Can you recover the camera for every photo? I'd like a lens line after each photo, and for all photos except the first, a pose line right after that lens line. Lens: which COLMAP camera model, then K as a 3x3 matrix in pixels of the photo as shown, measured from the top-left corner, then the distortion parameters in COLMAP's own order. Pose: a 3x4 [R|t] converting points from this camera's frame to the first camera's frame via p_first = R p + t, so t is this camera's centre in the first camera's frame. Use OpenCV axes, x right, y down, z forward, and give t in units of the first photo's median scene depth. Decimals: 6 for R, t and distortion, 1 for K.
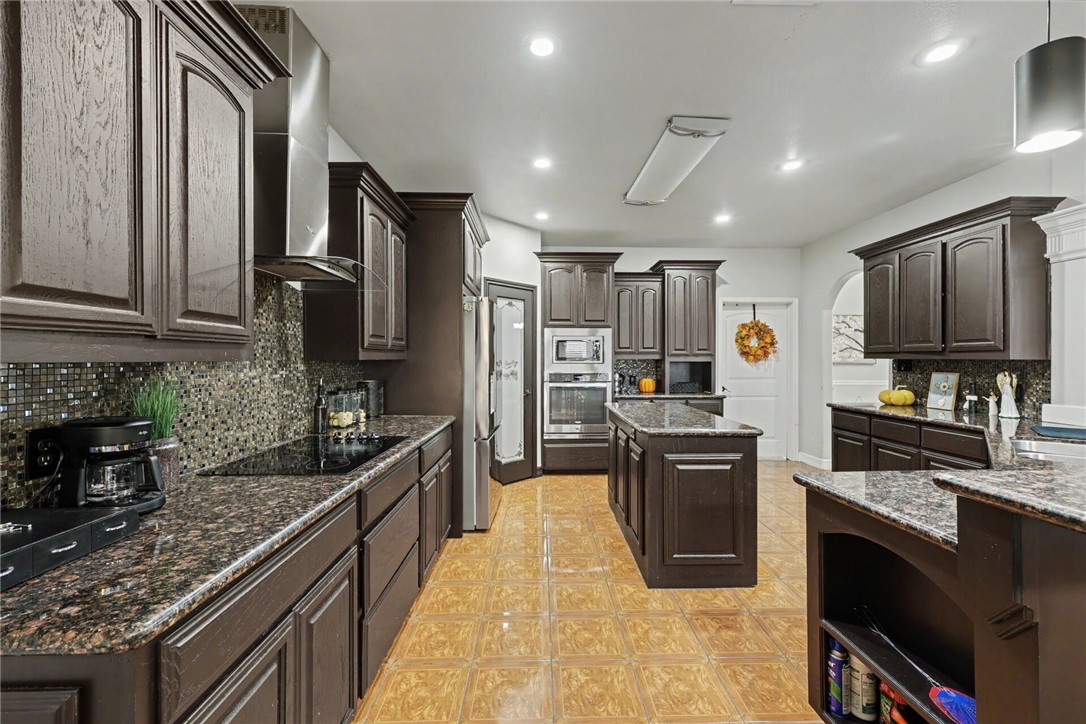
lens RADIAL K [[447.6, 0, 547.4], [0, 447.6, 358.9], [0, 0, 1]] dist [0.009216, 0.000250]
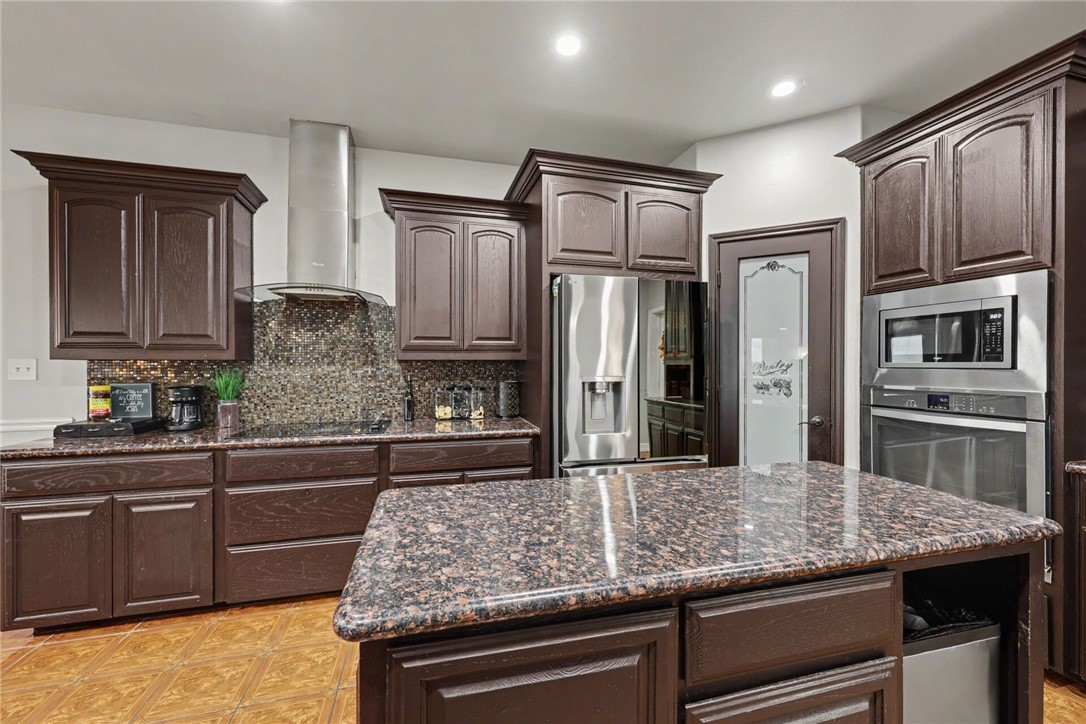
lens RADIAL K [[447.6, 0, 542.4], [0, 447.6, 365.4], [0, 0, 1]] dist [0.009216, 0.000250]
pose [[0.245920, 0.002870, -0.969286, 0.413366], [-0.001466, 0.999996, 0.002589, 0.006770], [0.969289, 0.000784, 0.245923, 0.564727]]
